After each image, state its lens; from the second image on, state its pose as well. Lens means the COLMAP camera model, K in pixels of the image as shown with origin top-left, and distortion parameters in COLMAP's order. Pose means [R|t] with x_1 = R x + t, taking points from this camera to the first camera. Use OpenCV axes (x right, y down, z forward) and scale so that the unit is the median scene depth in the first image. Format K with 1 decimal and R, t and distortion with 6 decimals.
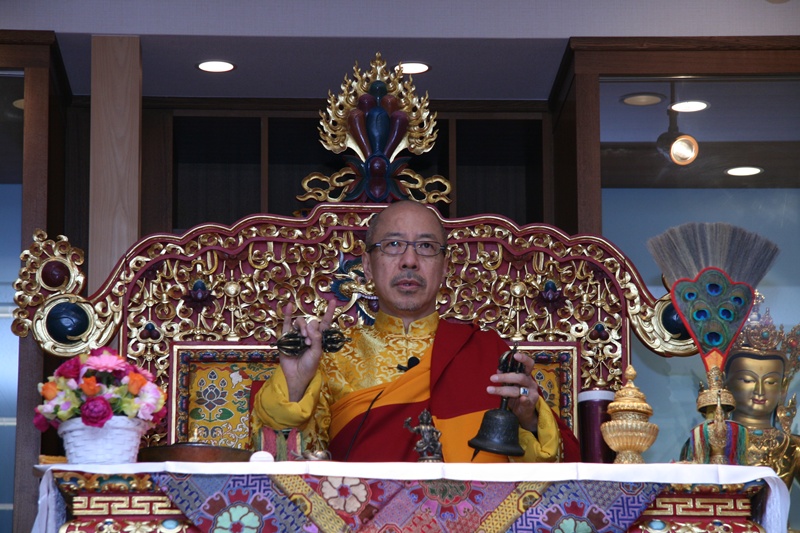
lens RADIAL K [[2768.0, 0, 400.0], [0, 2768.0, 266.5], [0, 0, 1]] dist [0.849276, -4.170254]
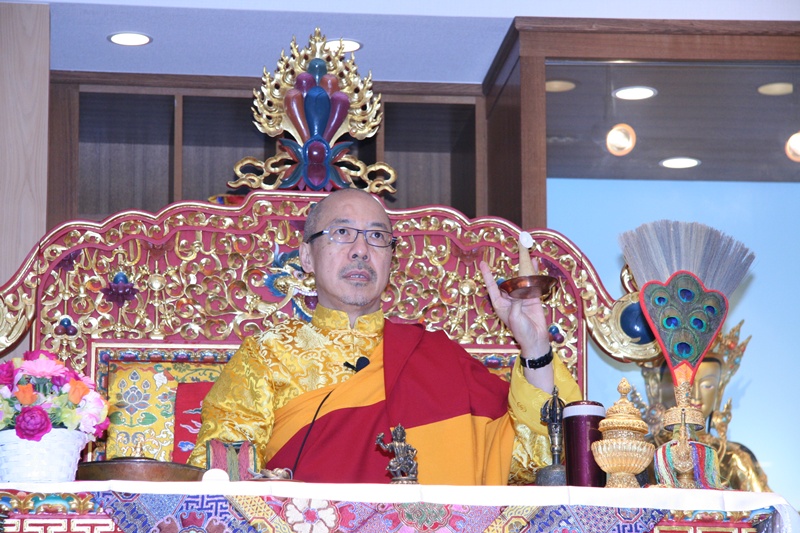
lens RADIAL K [[2768.0, 0, 400.0], [0, 2768.0, 266.5], [0, 0, 1]] dist [0.849276, -4.170254]
pose [[0.998164, 0.016096, 0.058383, -0.033995], [-0.016479, 0.999846, 0.006087, -0.003977], [-0.058276, -0.007038, 0.998276, 0.077828]]
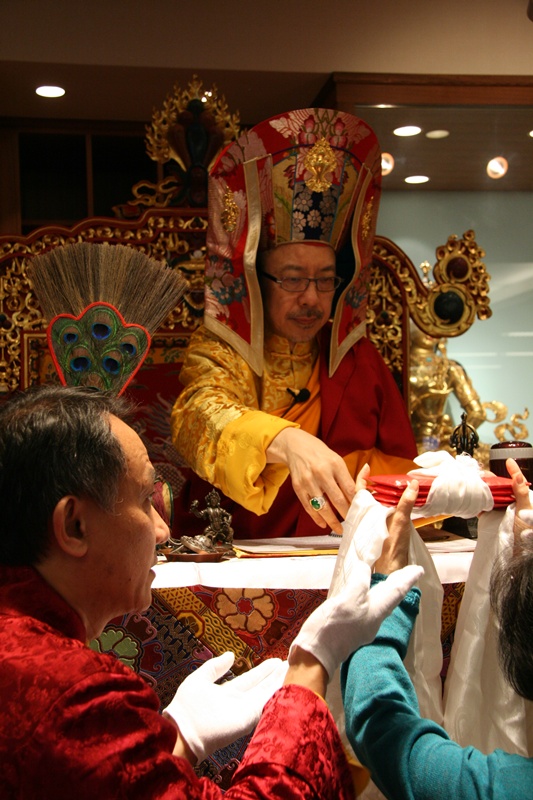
lens RADIAL K [[1108.5, 0, 267.8], [0, 1108.5, 409.3], [0, 0, 1]] dist [0.090090, 0.121780]
pose [[0.991943, -0.016299, 0.125633, -0.039452], [-0.006059, 0.984450, 0.175561, -0.022081], [-0.126541, -0.174908, 0.976419, 0.529472]]
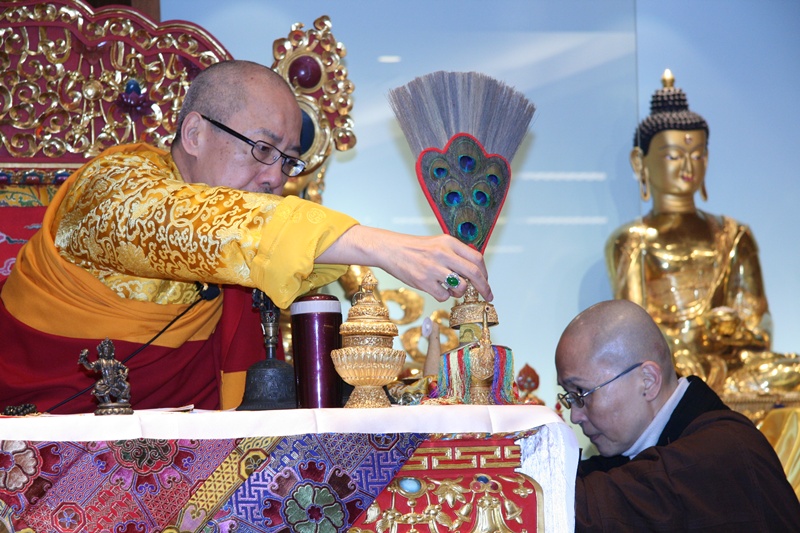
lens RADIAL K [[2768.0, 0, 400.0], [0, 2768.0, 266.5], [0, 0, 1]] dist [0.849276, -4.170254]
pose [[0.961693, -0.004992, 0.274083, -0.091622], [-0.034623, 0.989615, 0.139509, -0.056258], [-0.271933, -0.143654, 0.951533, 0.214619]]
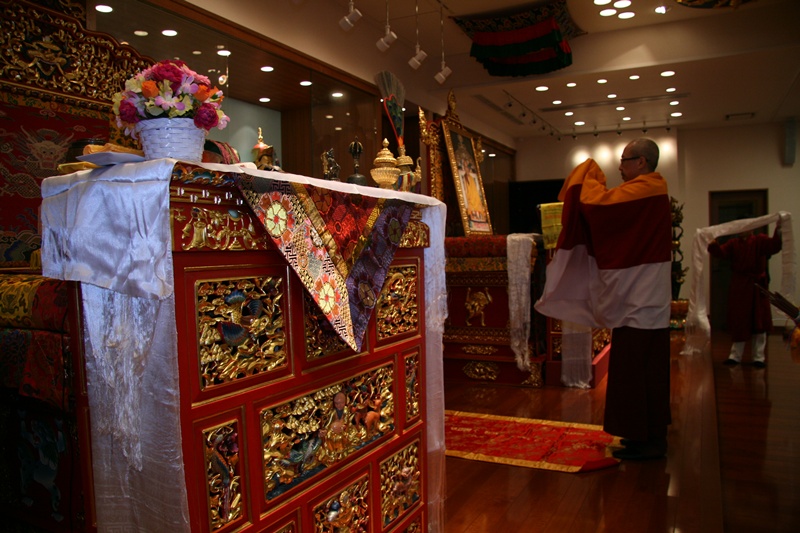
lens RADIAL K [[601.2, 0, 399.6], [0, 601.2, 276.8], [0, 0, 1]] dist [-0.177001, 0.120192]
pose [[0.511234, -0.045291, 0.858247, -0.209422], [-0.173158, 0.972704, 0.154477, 0.049293], [-0.841817, -0.227586, 0.489437, 0.602695]]
